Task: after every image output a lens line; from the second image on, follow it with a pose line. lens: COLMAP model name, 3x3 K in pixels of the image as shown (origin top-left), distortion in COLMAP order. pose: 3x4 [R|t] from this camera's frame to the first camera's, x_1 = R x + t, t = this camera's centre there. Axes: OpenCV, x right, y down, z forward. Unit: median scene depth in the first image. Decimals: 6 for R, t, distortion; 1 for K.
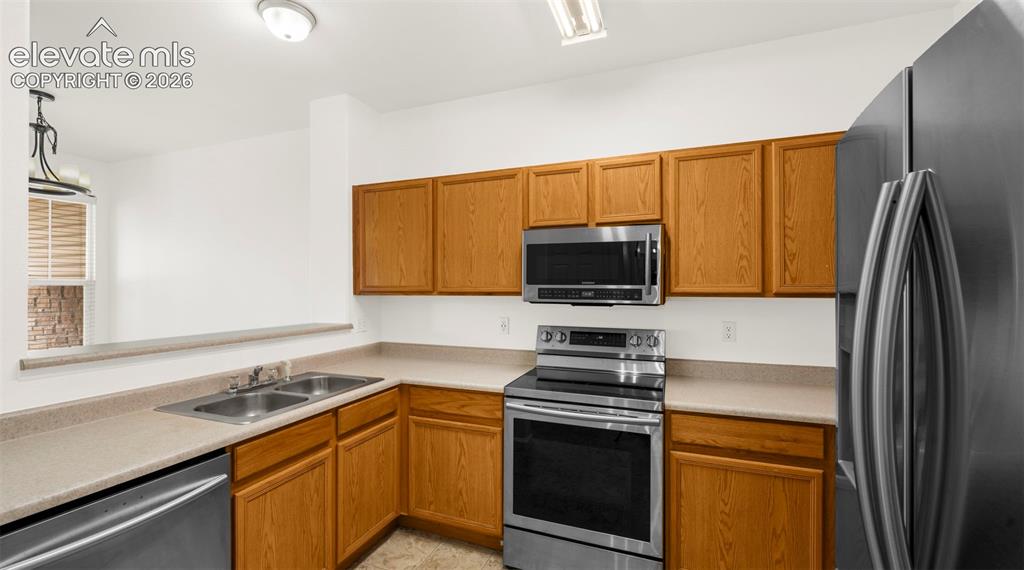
lens RADIAL K [[419.1, 0, 509.8], [0, 419.1, 286.6], [0, 0, 1]] dist [-0.001206, -0.000573]
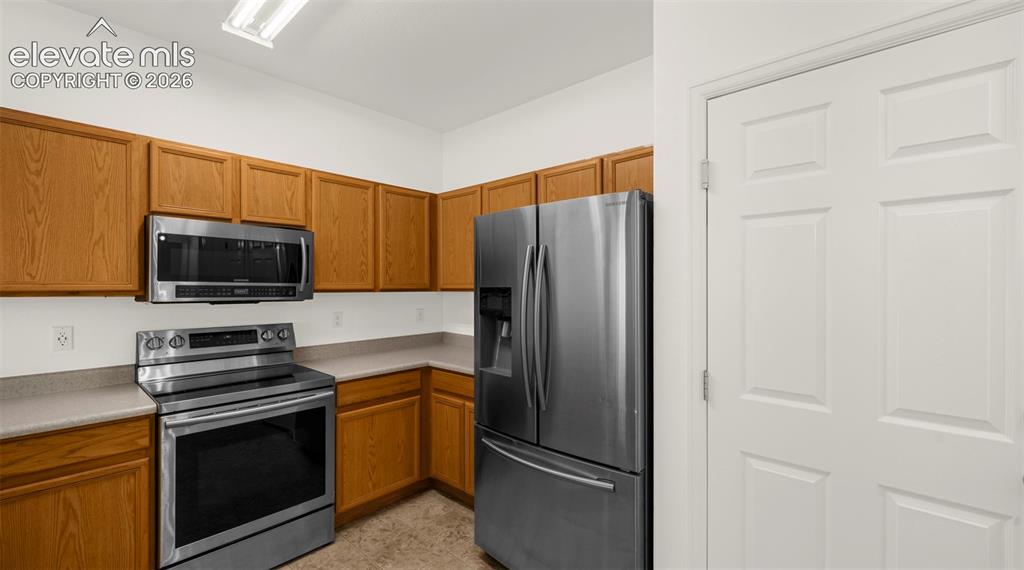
lens RADIAL K [[419.1, 0, 509.8], [0, 419.1, 286.6], [0, 0, 1]] dist [-0.001206, -0.000573]
pose [[0.360683, -0.001174, 0.932688, -0.516219], [-0.003739, 0.999989, 0.002705, 0.000980], [-0.932681, -0.004463, 0.360675, 0.053071]]
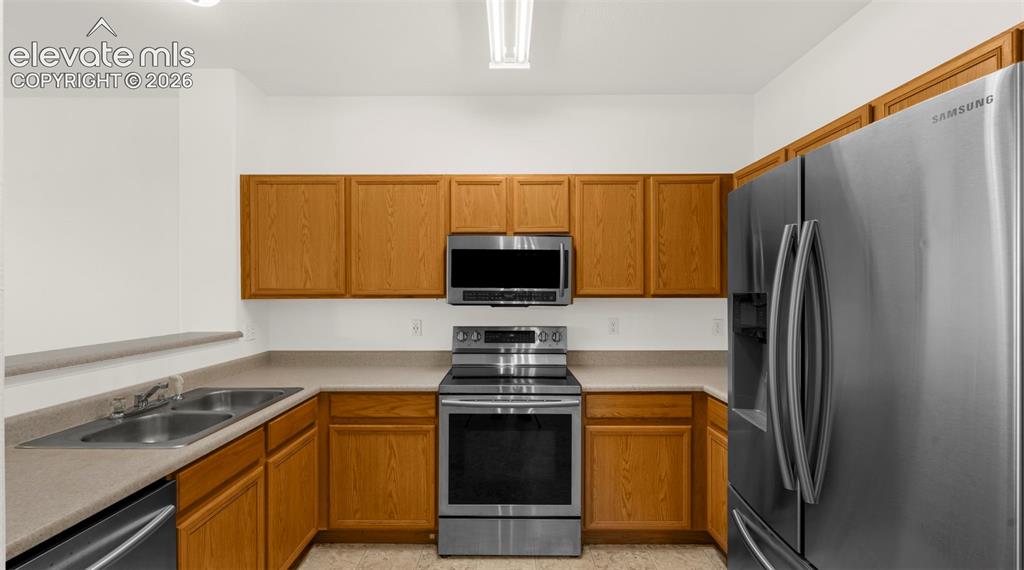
lens RADIAL K [[420.0, 0, 510.2], [0, 420.0, 292.3], [0, 0, 1]] dist [-0.001772, -0.000339]
pose [[0.932970, -0.001373, 0.359952, -0.215923], [-0.000809, 0.999982, 0.005913, 0.000796], [-0.359954, -0.005808, 0.932952, -0.038959]]
